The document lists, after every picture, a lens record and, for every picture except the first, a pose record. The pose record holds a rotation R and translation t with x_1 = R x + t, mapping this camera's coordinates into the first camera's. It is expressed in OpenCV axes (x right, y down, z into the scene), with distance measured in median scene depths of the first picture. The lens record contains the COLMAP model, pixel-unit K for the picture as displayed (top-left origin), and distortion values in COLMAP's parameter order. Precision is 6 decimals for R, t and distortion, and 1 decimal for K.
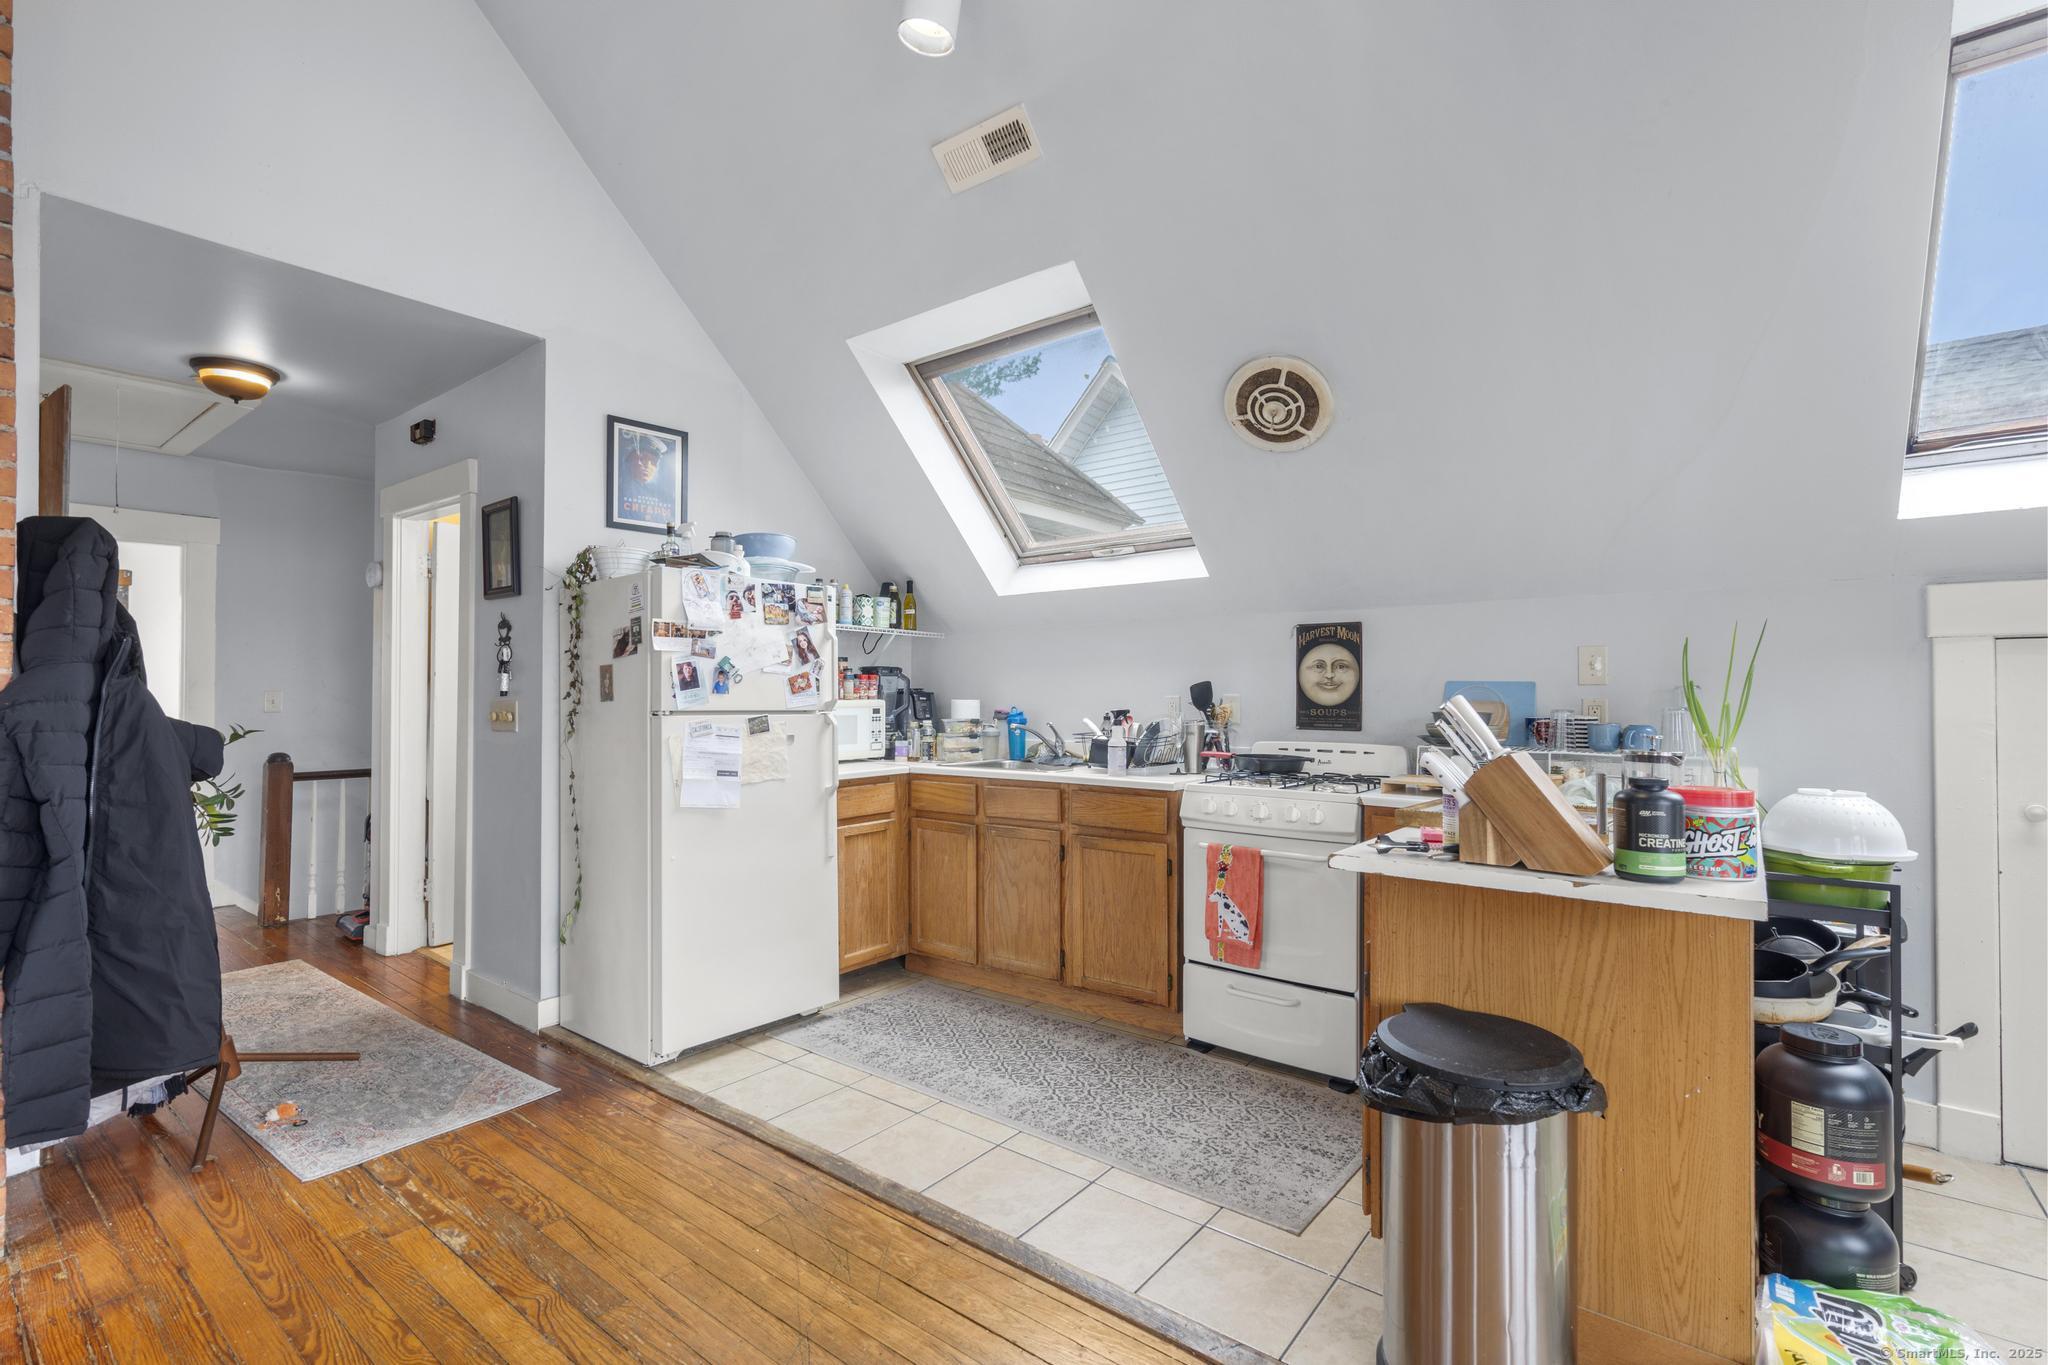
lens RADIAL K [[917.1, 0, 1025.2], [0, 917.1, 688.3], [0, 0, 1]] dist [-0.009845, 0.002796]
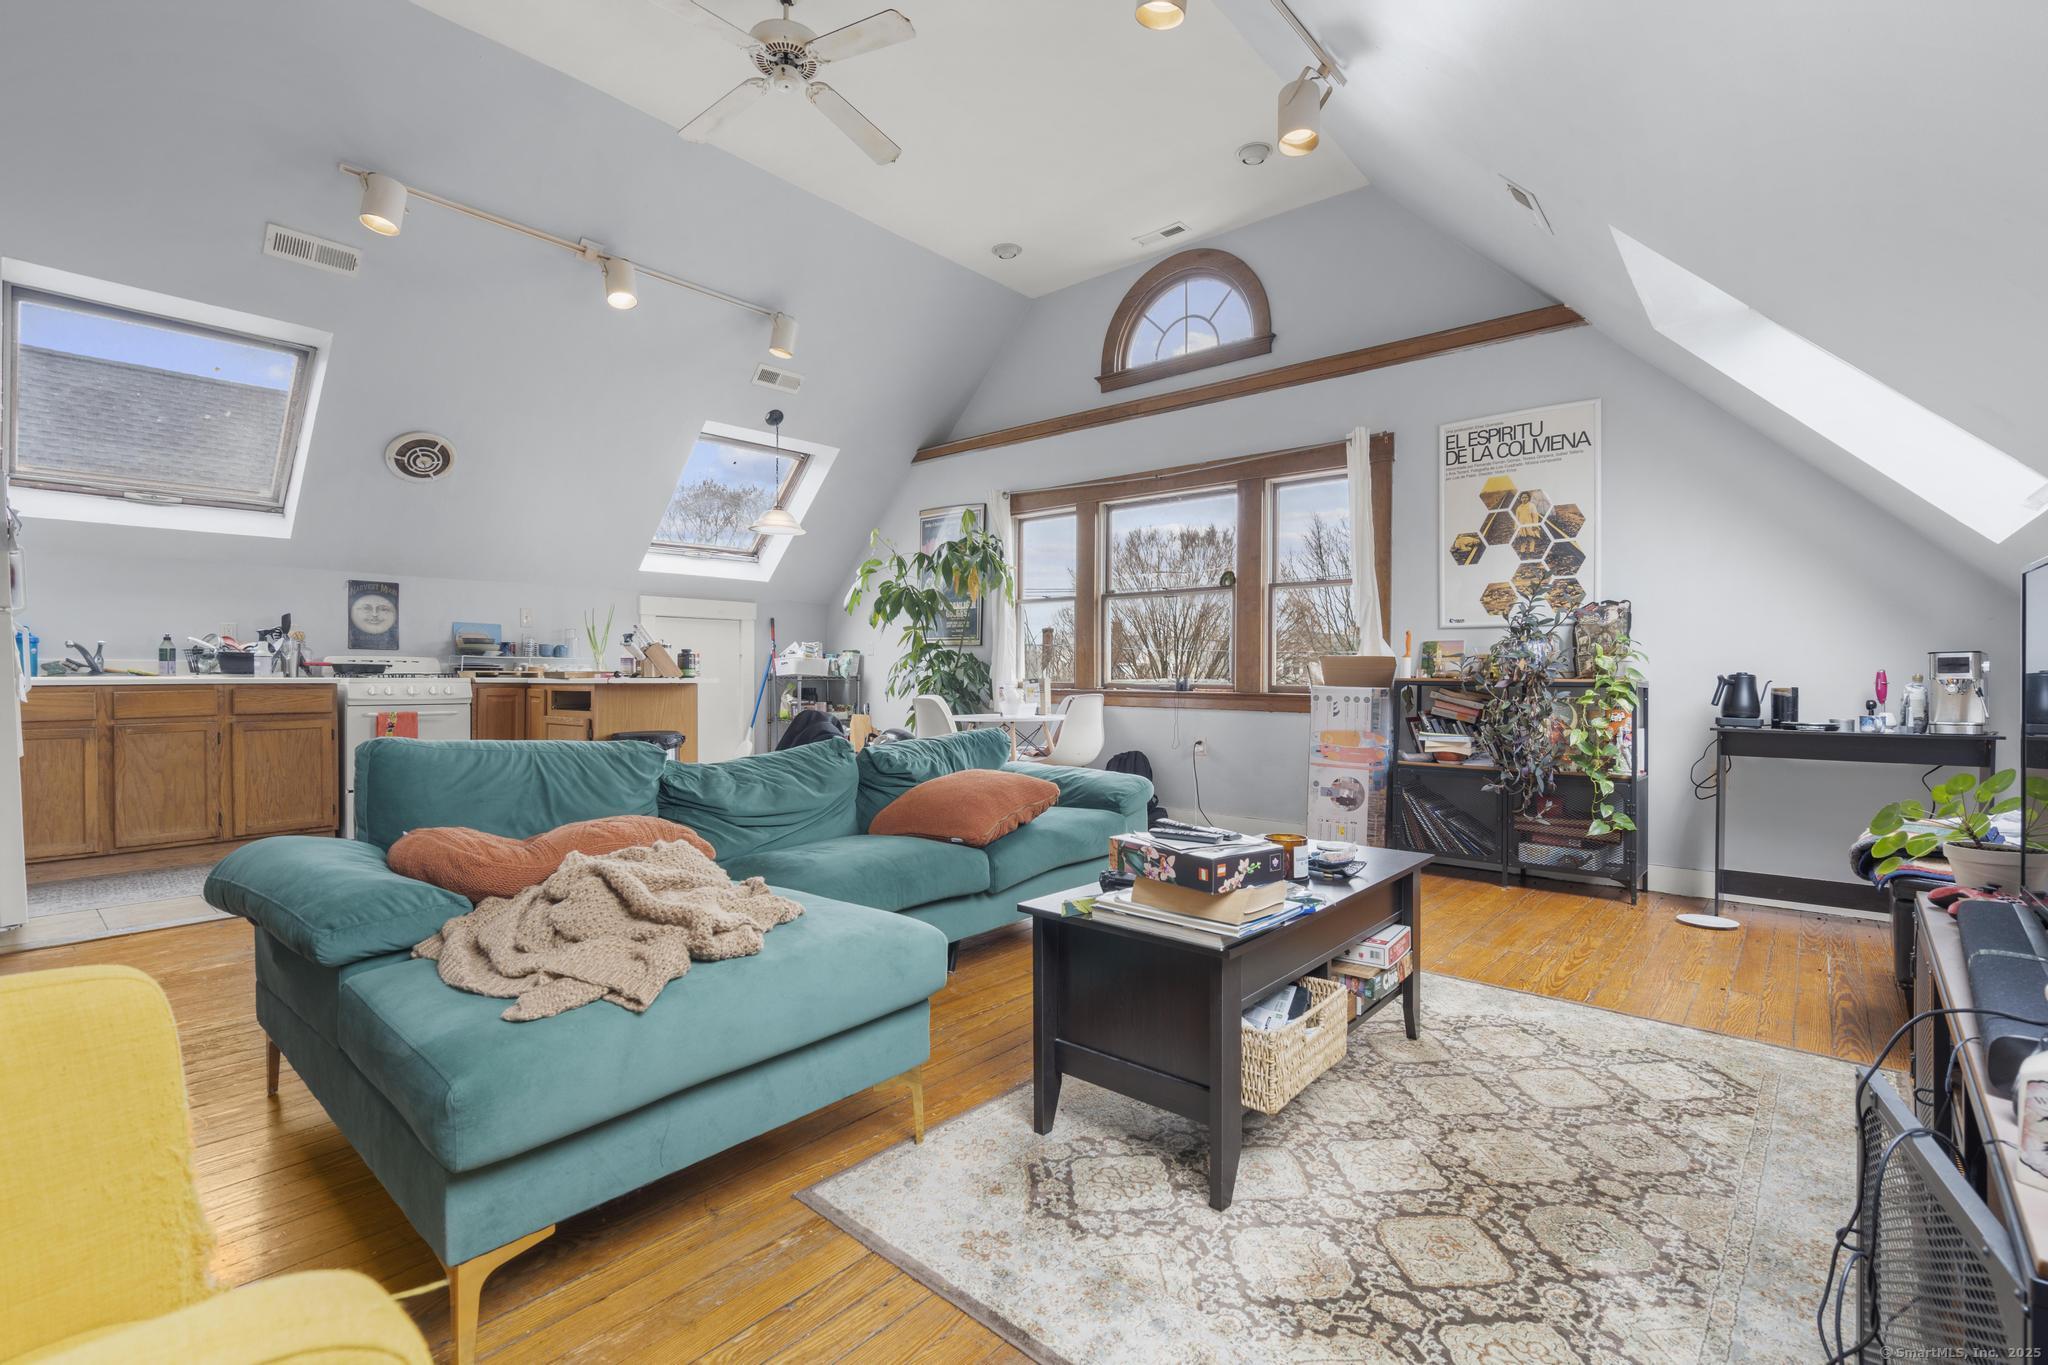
lens RADIAL K [[917.1, 0, 1022.8], [0, 917.1, 678.1], [0, 0, 1]] dist [-0.009845, 0.002796]
pose [[0.054980, -0.005249, 0.998474, -1.203631], [-0.009104, 0.999942, 0.005758, 0.077949], [-0.998446, -0.009407, 0.054929, -0.209547]]
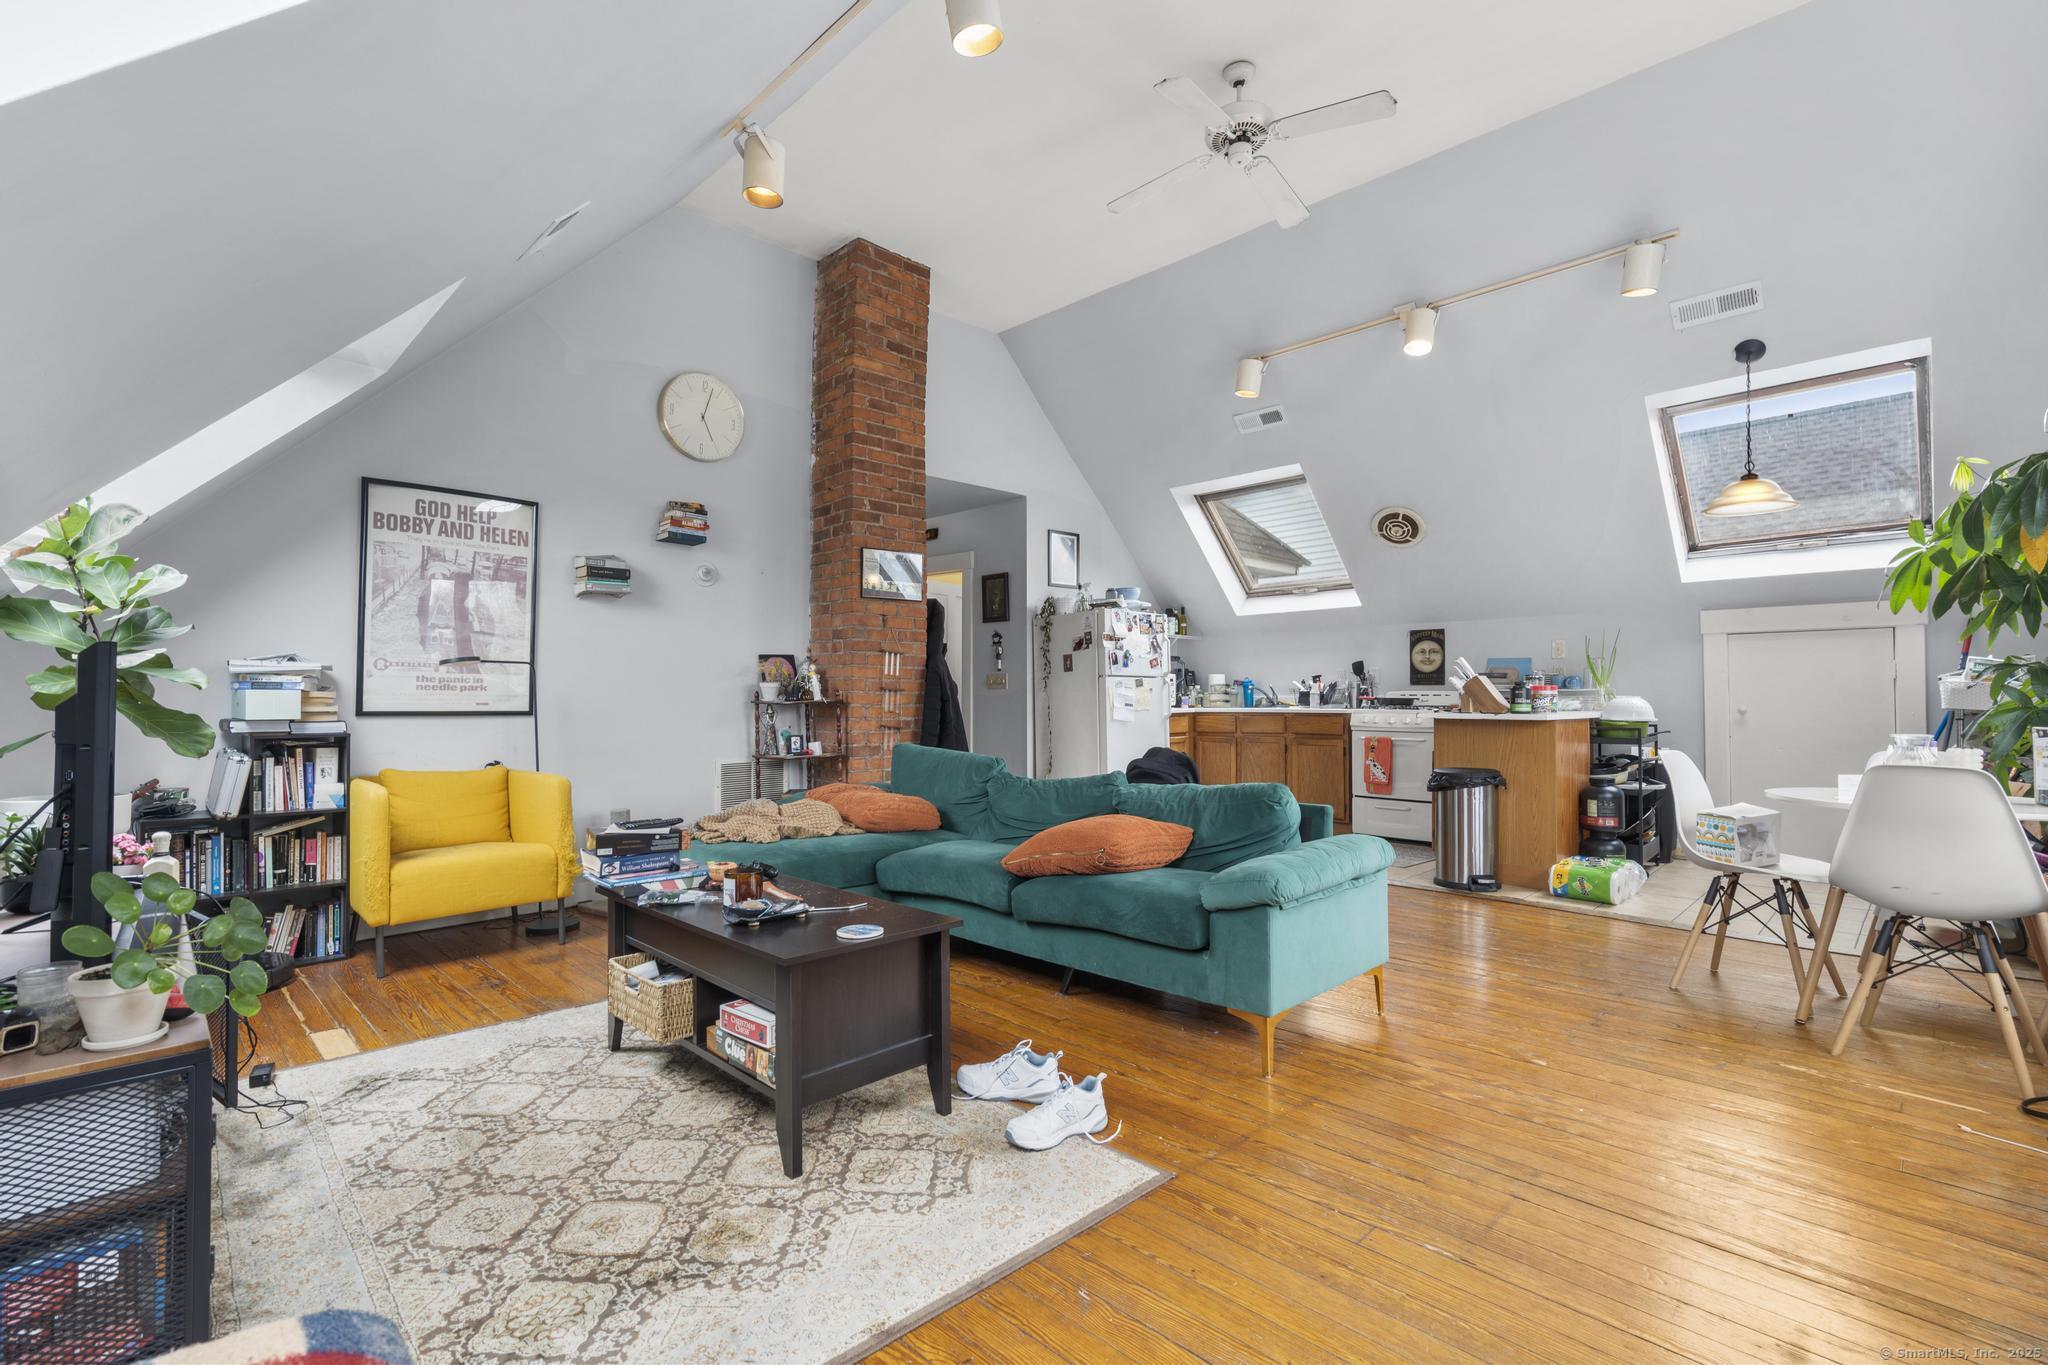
lens RADIAL K [[917.1, 0, 1026.4], [0, 917.1, 684.9], [0, 0, 1]] dist [-0.009845, 0.002796]
pose [[0.992494, -0.005924, -0.122148, -0.273318], [0.005469, 0.999977, -0.004060, 0.049097], [0.122169, 0.003362, 0.992504, -1.025062]]
